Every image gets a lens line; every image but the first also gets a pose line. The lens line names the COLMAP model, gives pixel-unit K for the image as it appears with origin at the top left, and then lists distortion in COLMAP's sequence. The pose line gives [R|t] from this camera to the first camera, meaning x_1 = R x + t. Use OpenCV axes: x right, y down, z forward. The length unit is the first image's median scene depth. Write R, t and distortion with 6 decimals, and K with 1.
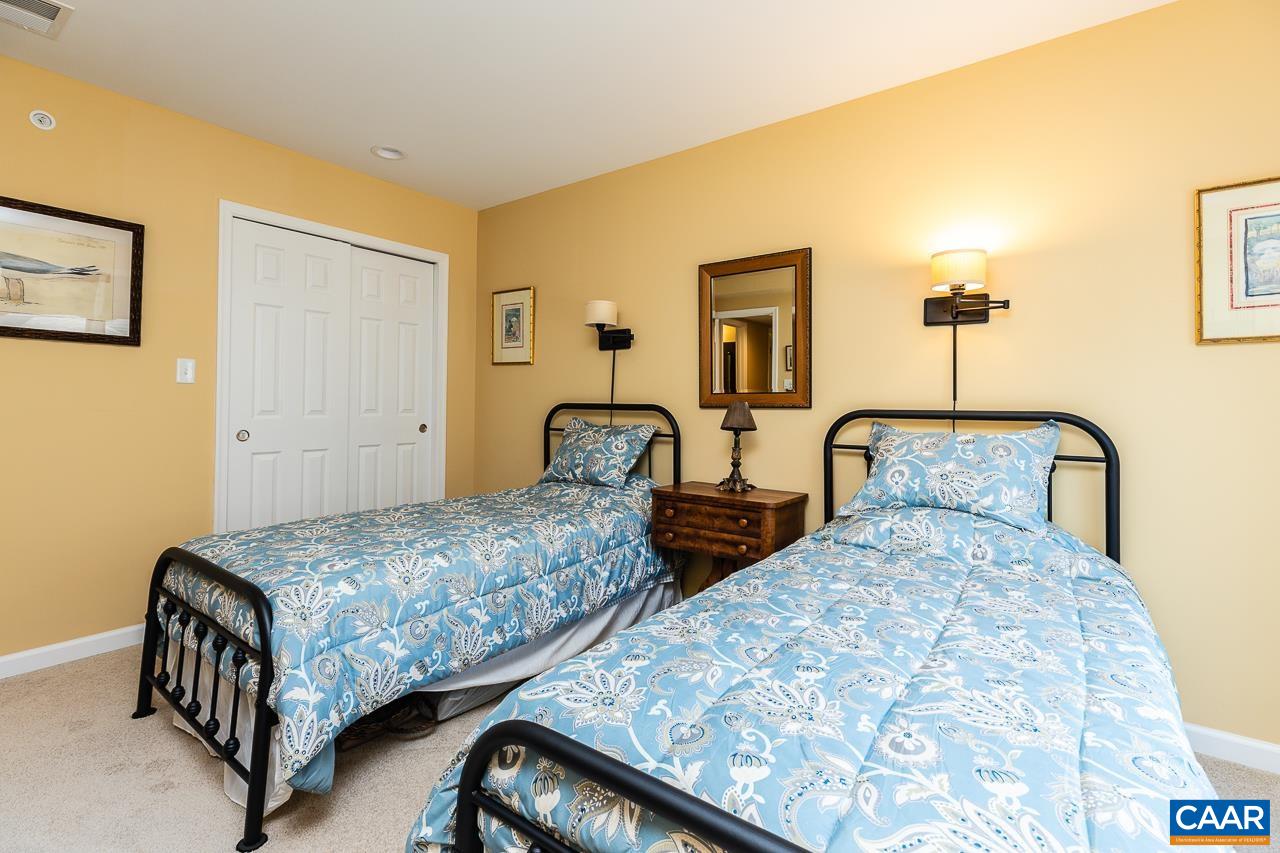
lens RADIAL K [[569.2, 0, 623.6], [0, 569.2, 388.8], [0, 0, 1]] dist [0.001539, 0.000235]
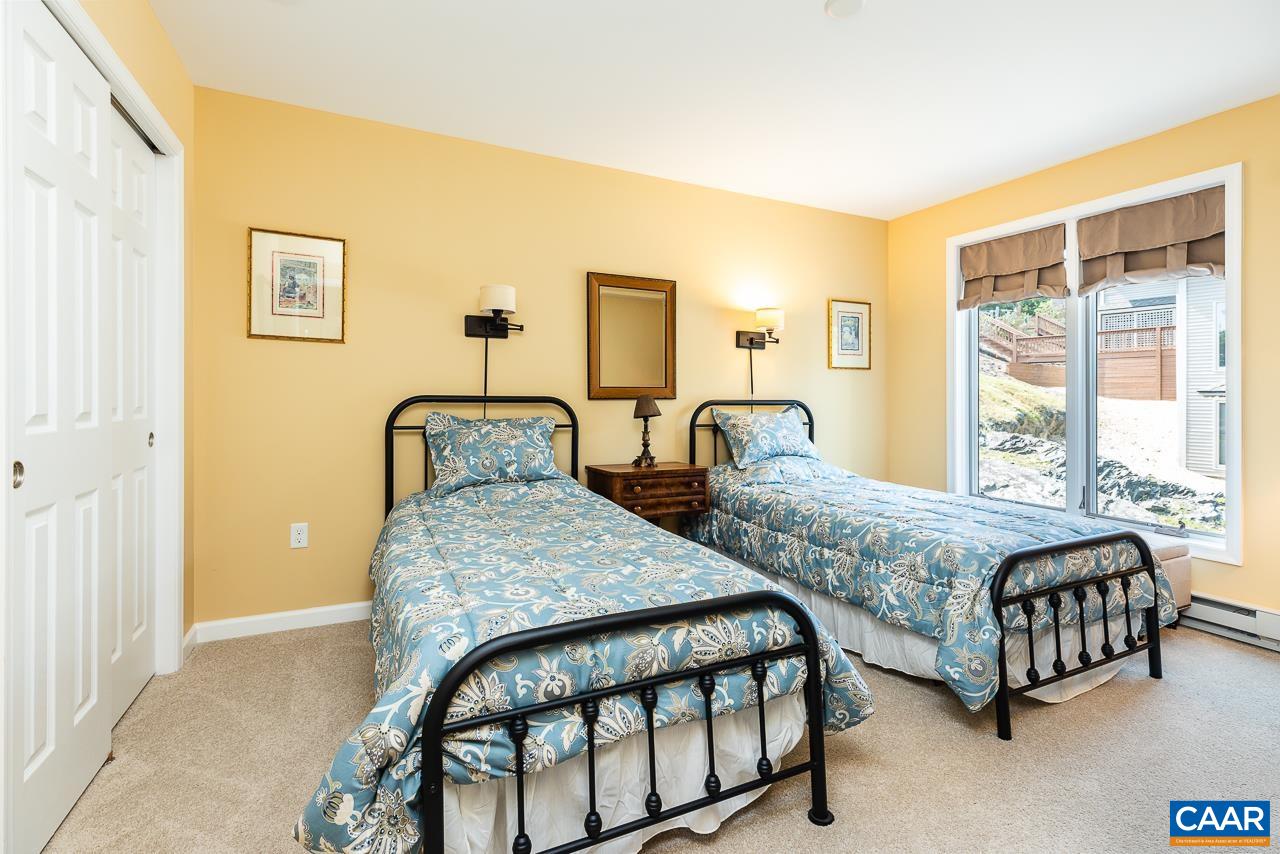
lens RADIAL K [[569.2, 0, 623.6], [0, 569.2, 389.3], [0, 0, 1]] dist [0.001539, 0.000235]
pose [[0.466319, -0.004584, 0.884605, -0.822567], [-0.032763, 0.999211, 0.022449, -0.013959], [-0.884010, -0.039450, 0.465801, 0.406263]]
